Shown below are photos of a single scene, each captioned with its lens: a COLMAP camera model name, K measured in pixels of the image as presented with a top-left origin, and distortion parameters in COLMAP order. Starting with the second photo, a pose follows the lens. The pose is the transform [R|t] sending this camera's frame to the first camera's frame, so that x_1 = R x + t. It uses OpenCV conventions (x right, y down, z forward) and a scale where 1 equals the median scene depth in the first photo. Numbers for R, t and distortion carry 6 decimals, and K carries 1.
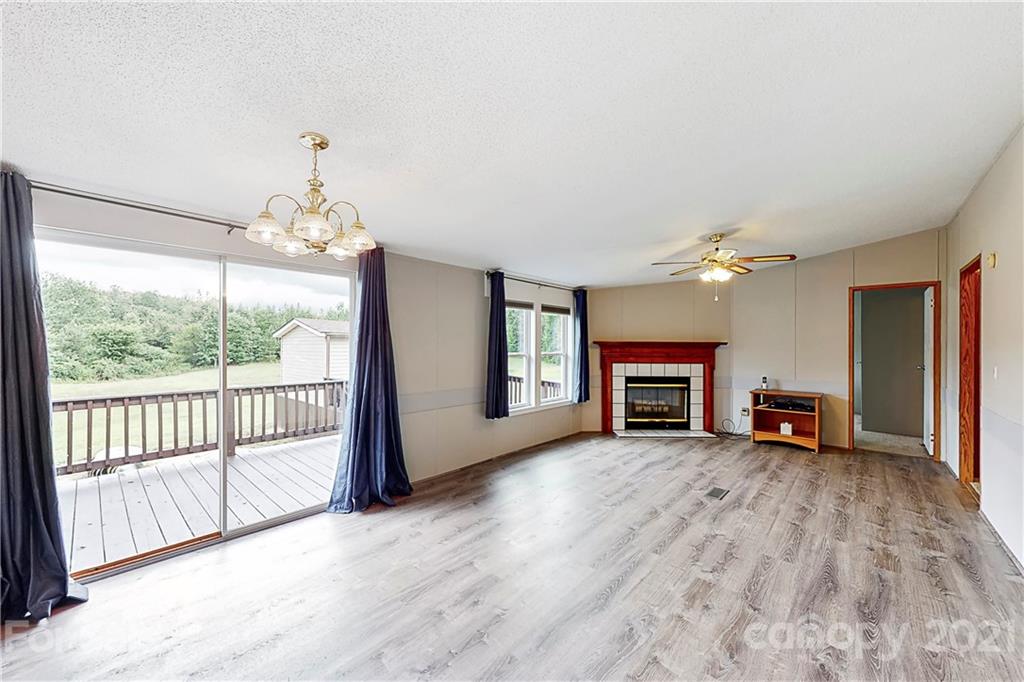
lens RADIAL K [[386.8, 0, 510.5], [0, 386.8, 340.8], [0, 0, 1]] dist [-0.002091, -0.000376]
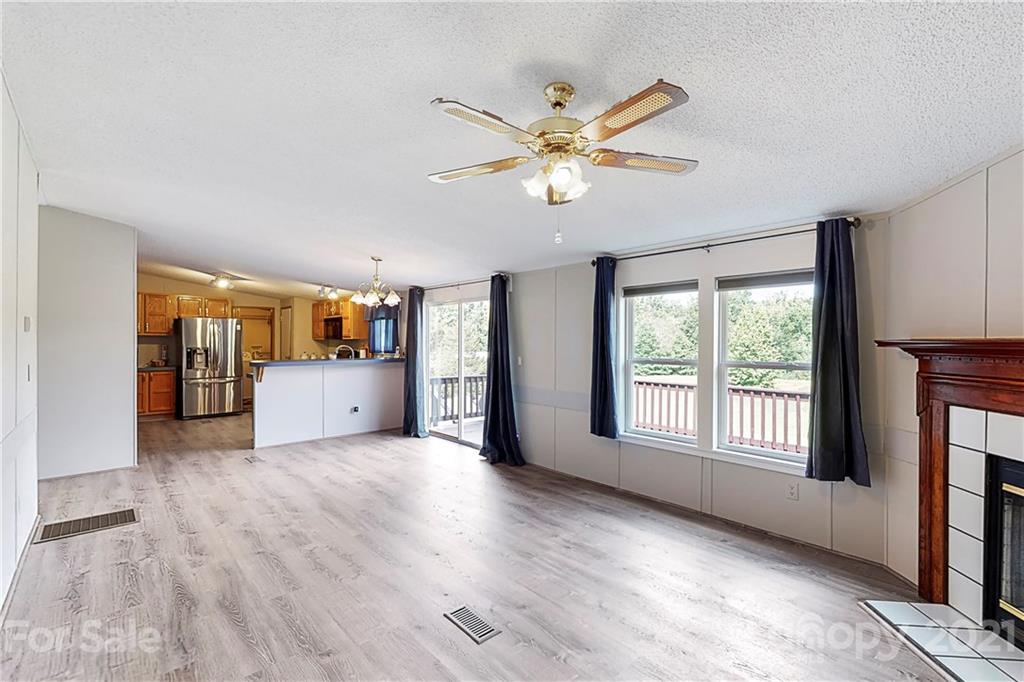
lens RADIAL K [[447.1, 0, 511.4], [0, 447.1, 343.5], [0, 0, 1]] dist [-0.000114, 0.000385]
pose [[-0.089283, 0.000211, -0.996006, 0.958026], [0.004326, 0.999991, -0.000176, 0.004639], [0.995997, -0.004325, -0.089283, 0.927696]]
